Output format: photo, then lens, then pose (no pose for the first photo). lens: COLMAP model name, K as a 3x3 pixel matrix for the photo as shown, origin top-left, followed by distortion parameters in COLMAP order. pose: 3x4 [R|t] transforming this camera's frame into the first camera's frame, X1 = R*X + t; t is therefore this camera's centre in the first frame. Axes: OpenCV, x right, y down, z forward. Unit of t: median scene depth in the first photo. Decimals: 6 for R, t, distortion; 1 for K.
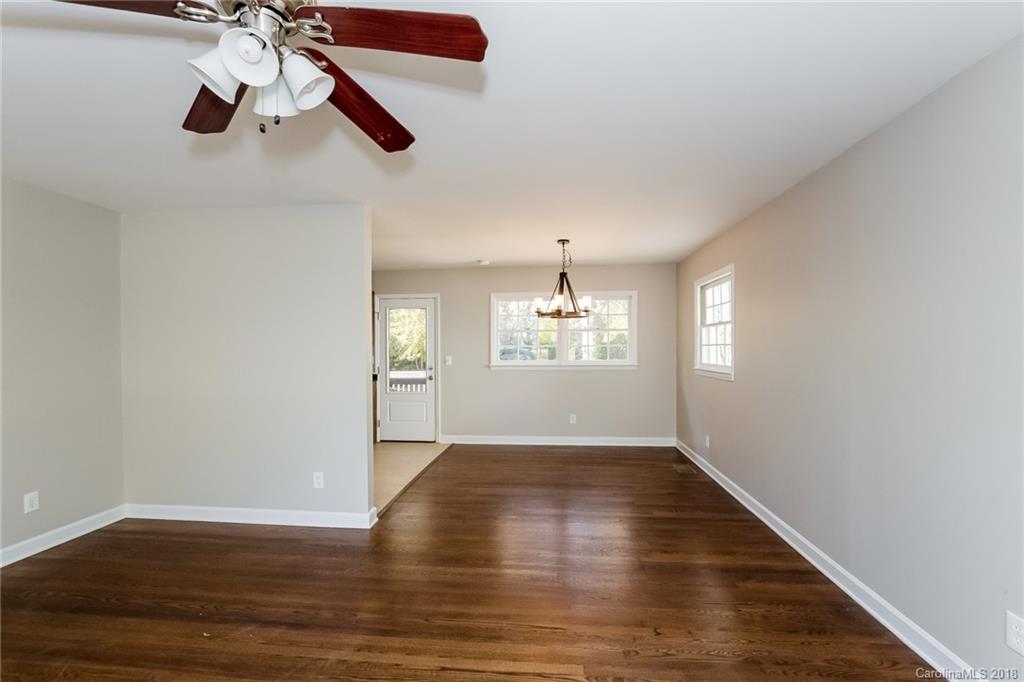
lens RADIAL K [[454.0, 0, 515.4], [0, 454.0, 345.7], [0, 0, 1]] dist [-0.015417, 0.001025]
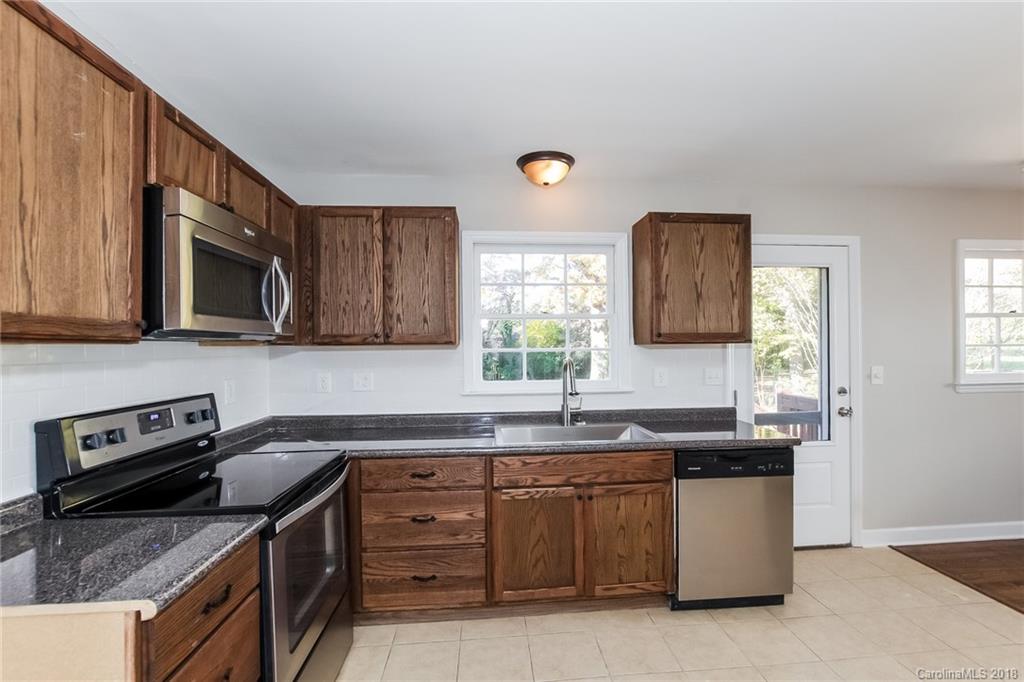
lens RADIAL K [[469.5, 0, 541.1], [0, 469.5, 343.1], [0, 0, 1]] dist [-0.008707, 0.000868]
pose [[0.979439, -0.001585, 0.201732, -0.797188], [0.003437, 0.999955, -0.008833, 0.002343], [-0.201709, 0.009345, 0.979401, 0.778175]]
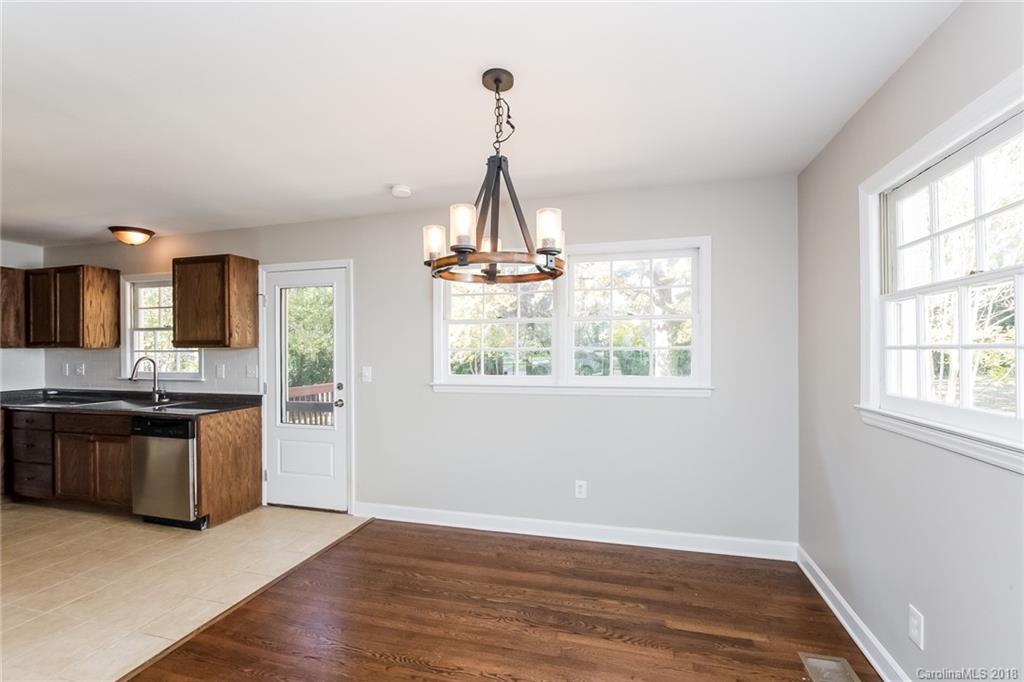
lens RADIAL K [[454.0, 0, 515.4], [0, 454.0, 345.7], [0, 0, 1]] dist [-0.015417, 0.001025]
pose [[0.985359, -0.001595, -0.170484, 0.183965], [0.001052, 0.999994, -0.003279, -0.001736], [0.170488, 0.003052, 0.985355, 0.618157]]
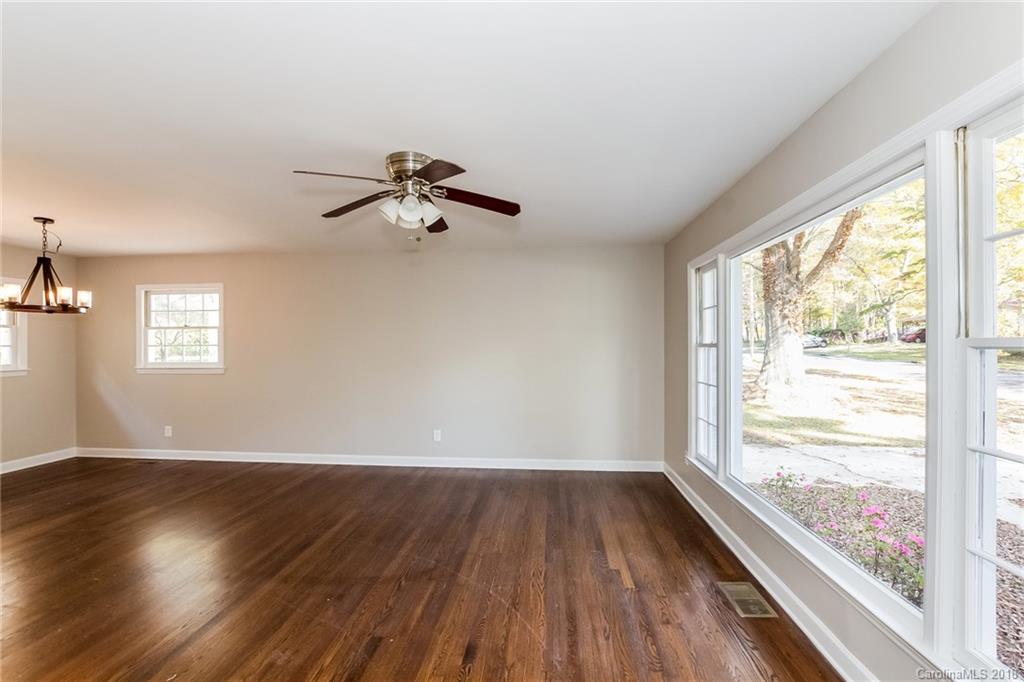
lens RADIAL K [[462.4, 0, 515.0], [0, 462.4, 339.0], [0, 0, 1]] dist [-0.018852, 0.000324]
pose [[-0.005445, 0.011745, 0.999916, -0.717016], [0.001689, 0.999930, -0.011736, -0.002145], [-0.999984, 0.001625, -0.005464, 0.149581]]
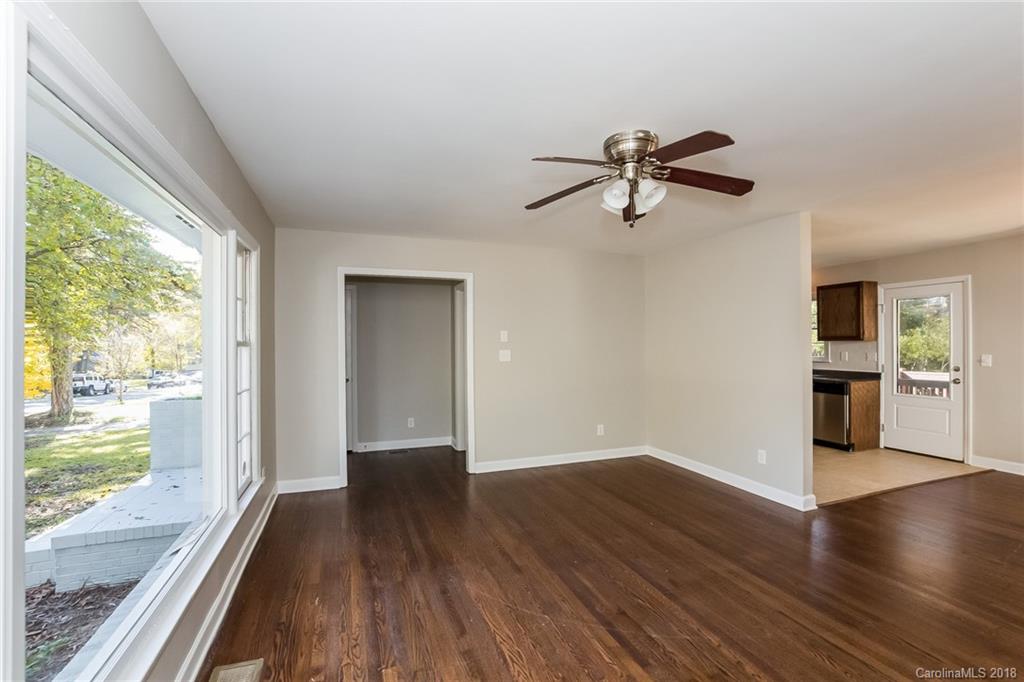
lens RADIAL K [[454.0, 0, 515.4], [0, 454.0, 345.7], [0, 0, 1]] dist [-0.015417, 0.001025]
pose [[0.439593, 0.007678, -0.898164, 0.242016], [0.003923, 0.999938, 0.010468, -0.004525], [0.898189, -0.008125, 0.439535, -0.064042]]
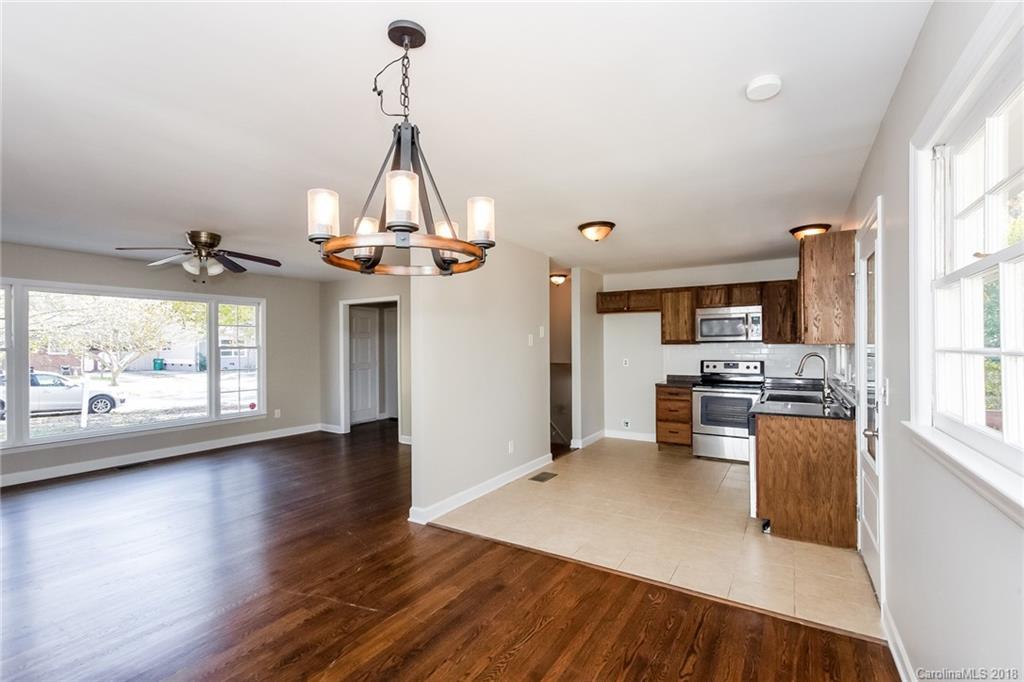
lens RADIAL K [[450.3, 0, 506.2], [0, 450.3, 349.3], [0, 0, 1]] dist [-0.013211, 0.000187]
pose [[-0.453526, 0.012197, -0.891160, 0.360771], [0.007455, 0.999923, 0.009891, -0.003600], [0.891212, -0.002158, -0.453582, 1.199566]]
